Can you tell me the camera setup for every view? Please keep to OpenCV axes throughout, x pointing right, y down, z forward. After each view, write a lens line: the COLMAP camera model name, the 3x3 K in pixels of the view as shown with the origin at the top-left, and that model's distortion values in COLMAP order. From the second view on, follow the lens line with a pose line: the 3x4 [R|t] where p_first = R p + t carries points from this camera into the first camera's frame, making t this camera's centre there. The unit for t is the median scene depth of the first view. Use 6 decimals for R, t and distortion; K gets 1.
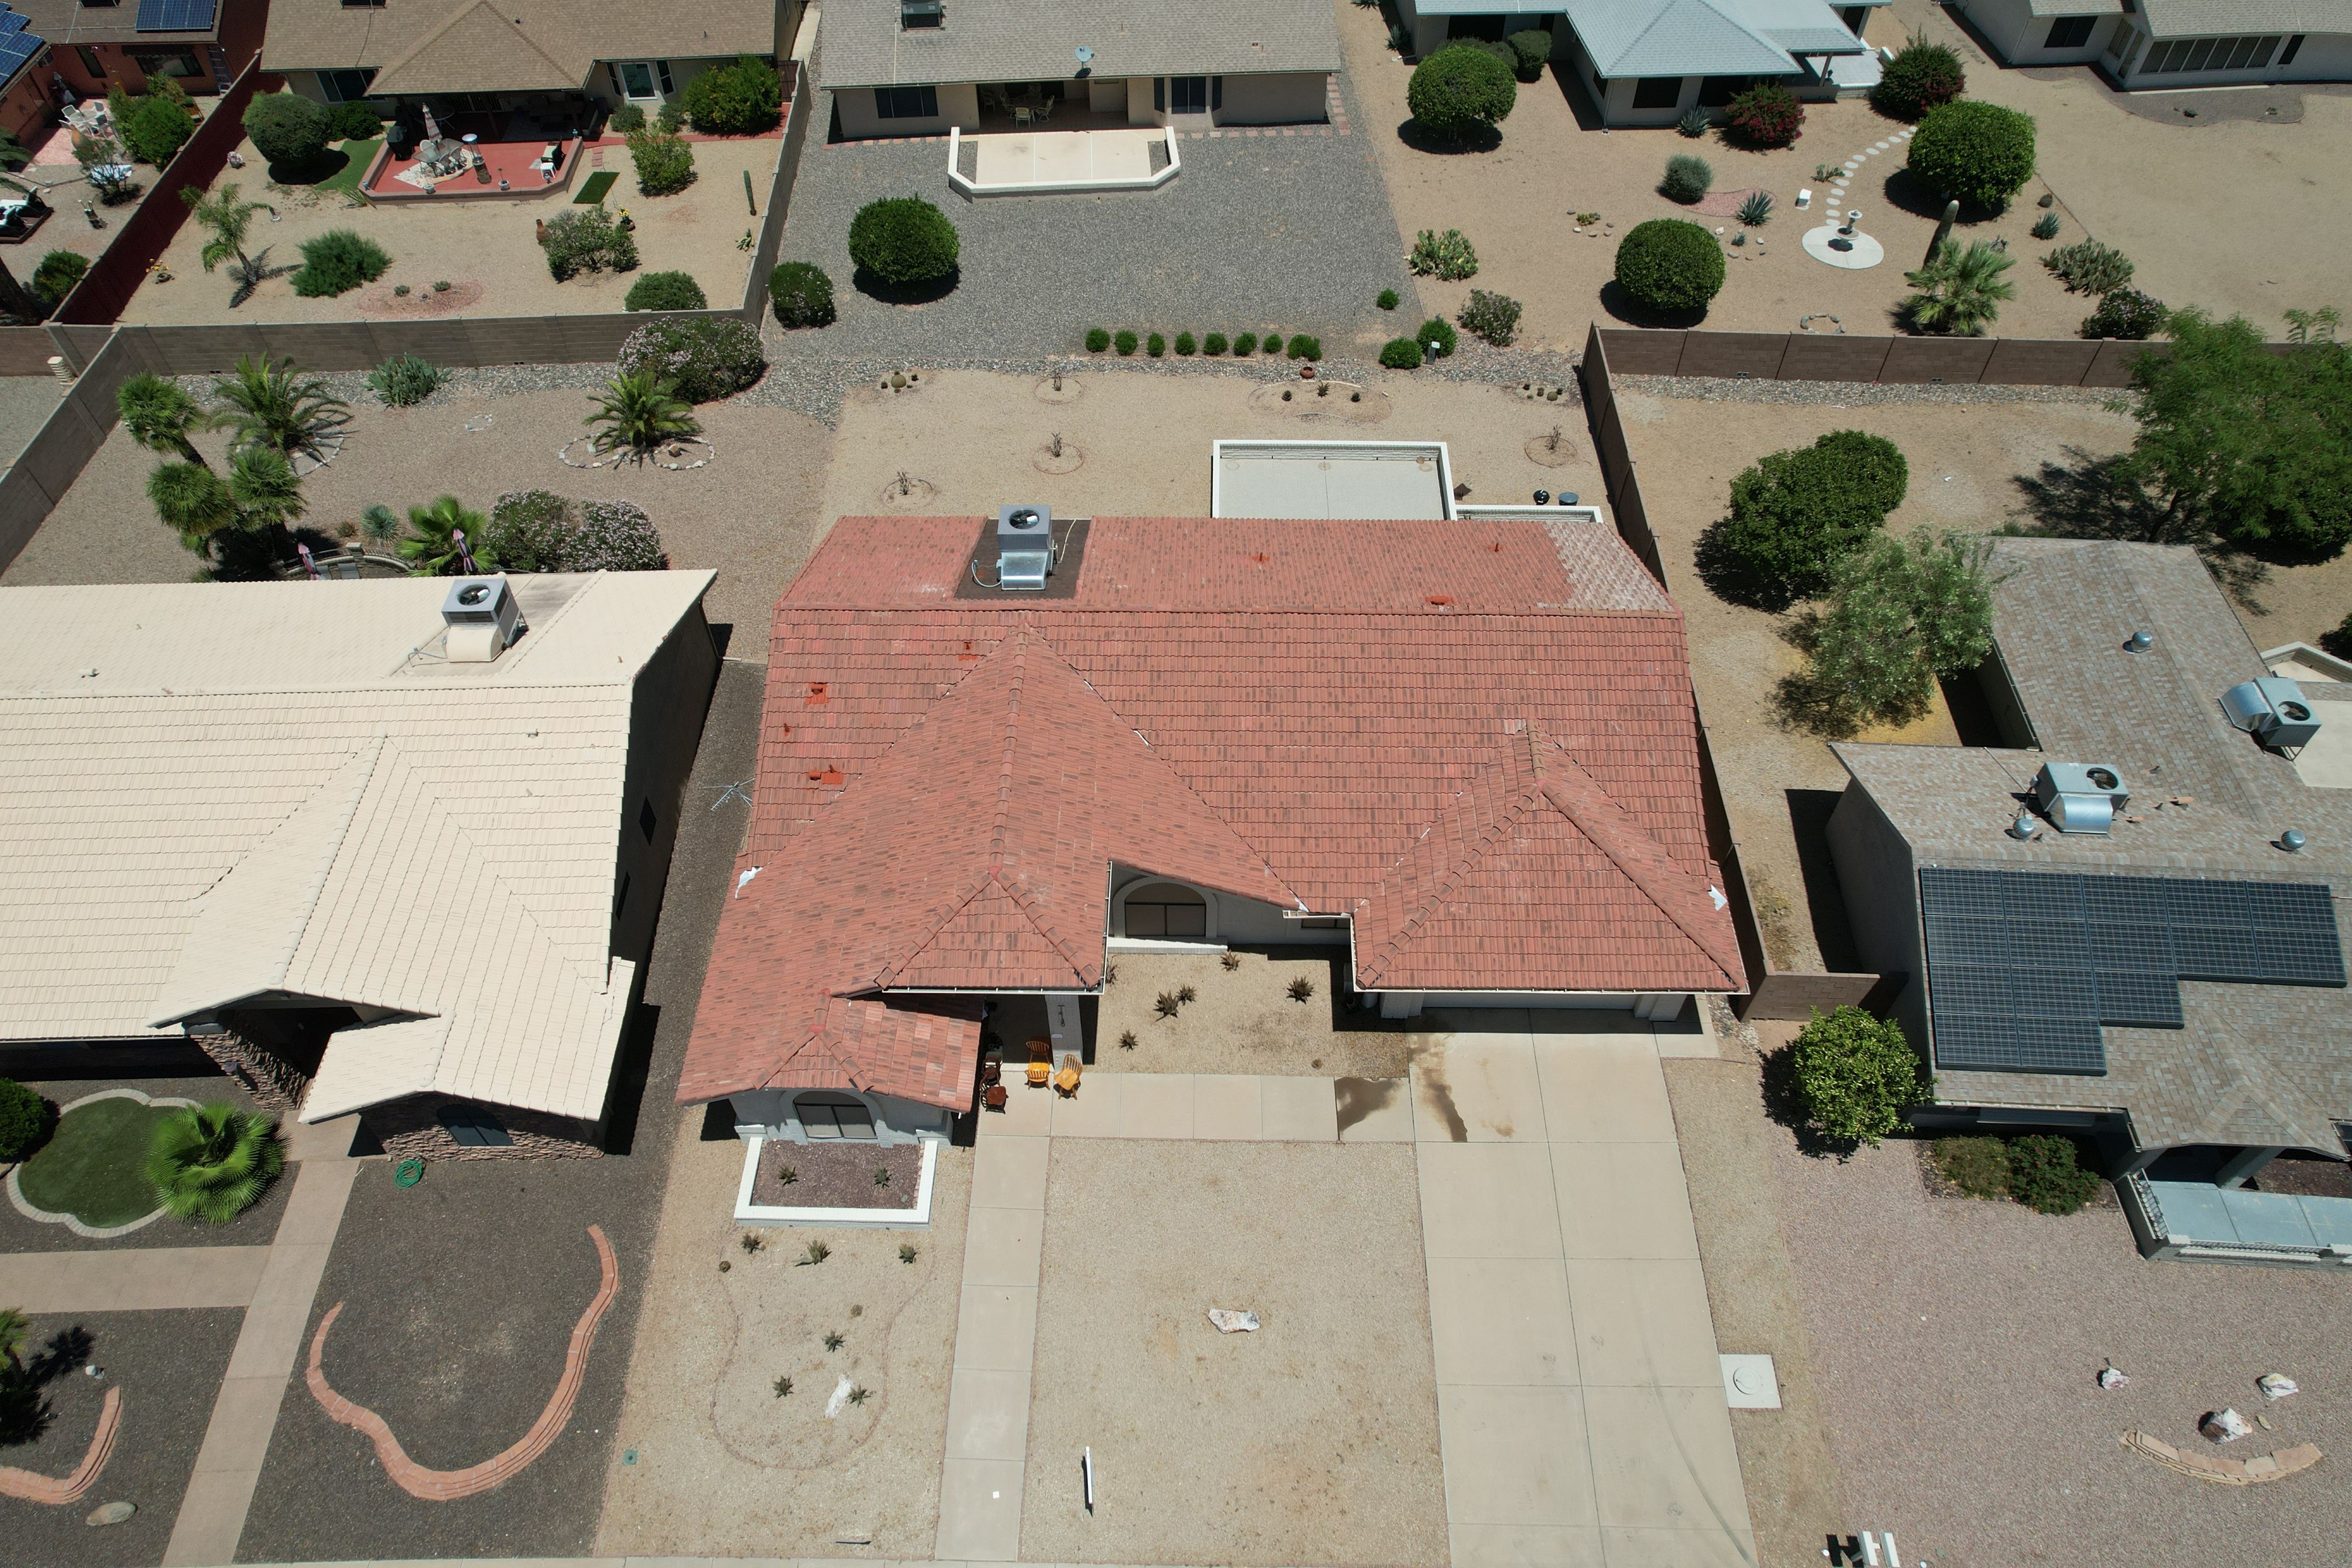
lens RADIAL K [[1497.9, 0, 1175.7], [0, 1497.9, 806.4], [0, 0, 1]] dist [-0.074770, 0.064542]
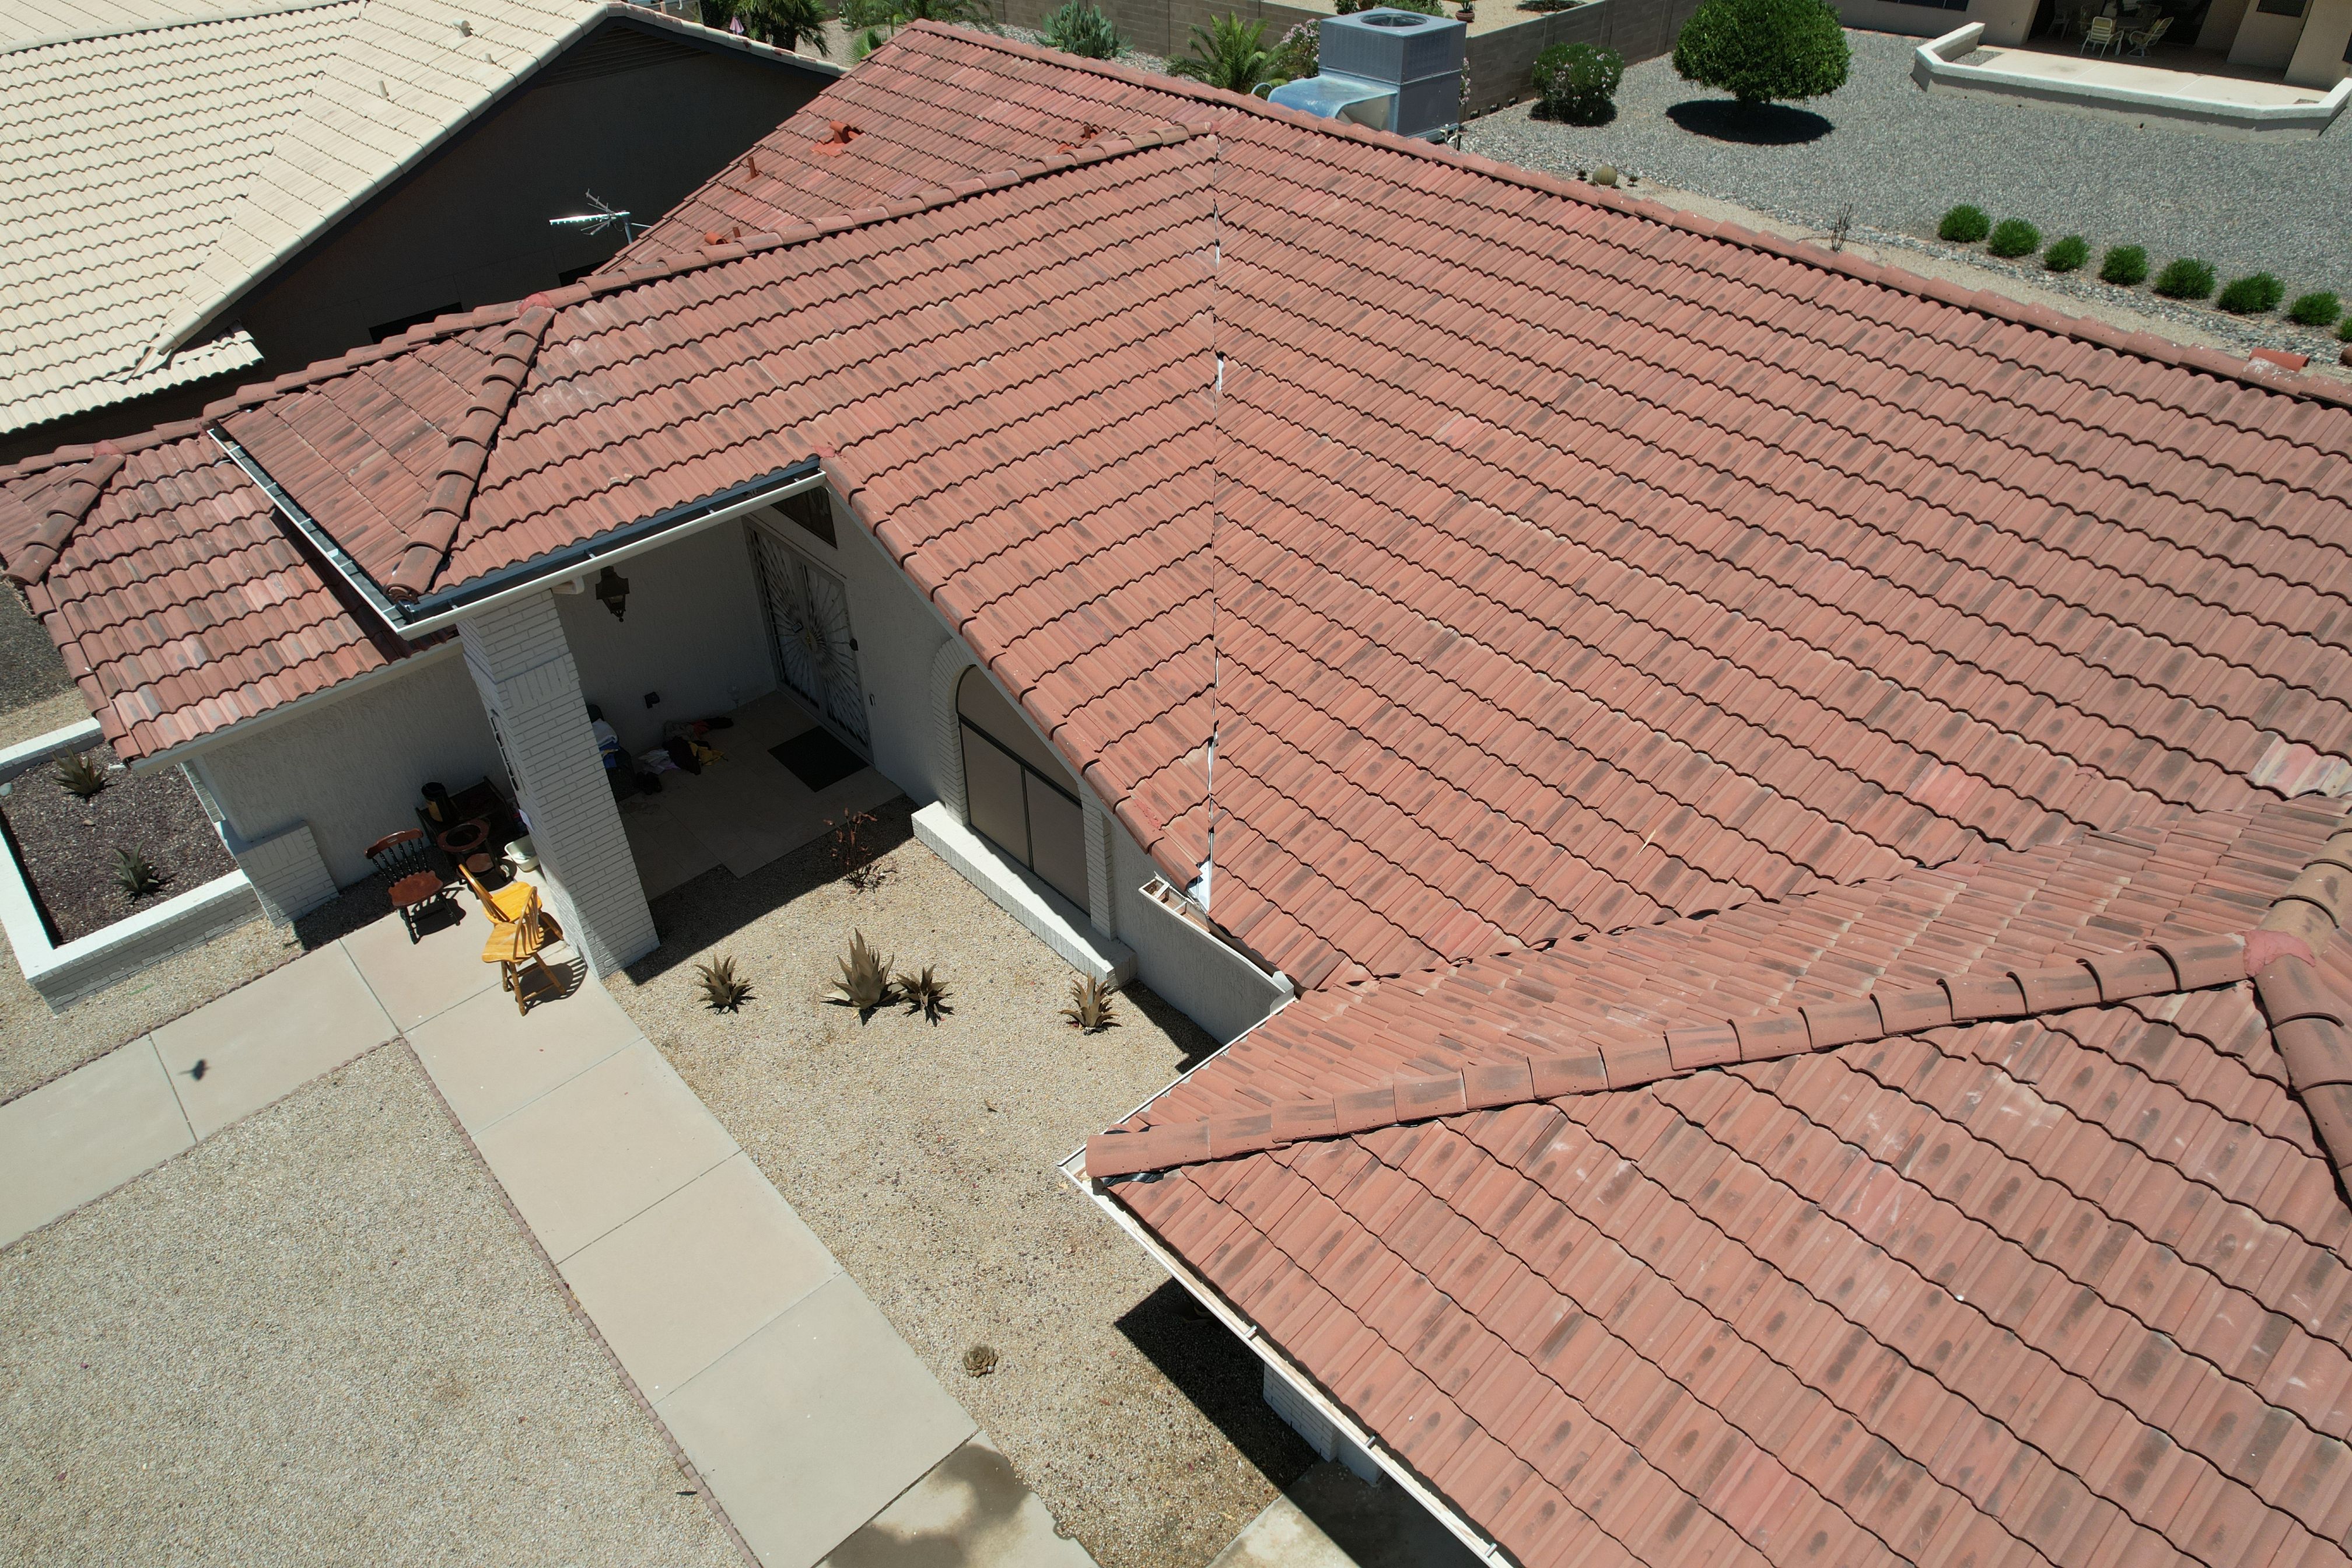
lens RADIAL K [[1497.9, 0, 1175.7], [0, 1497.9, 806.4], [0, 0, 1]] dist [-0.074770, 0.064542]
pose [[0.684183, 0.449885, -0.574018, 0.240242], [-0.552158, 0.833726, -0.004698, 0.055045], [0.476460, 0.320163, 0.818829, 0.714411]]
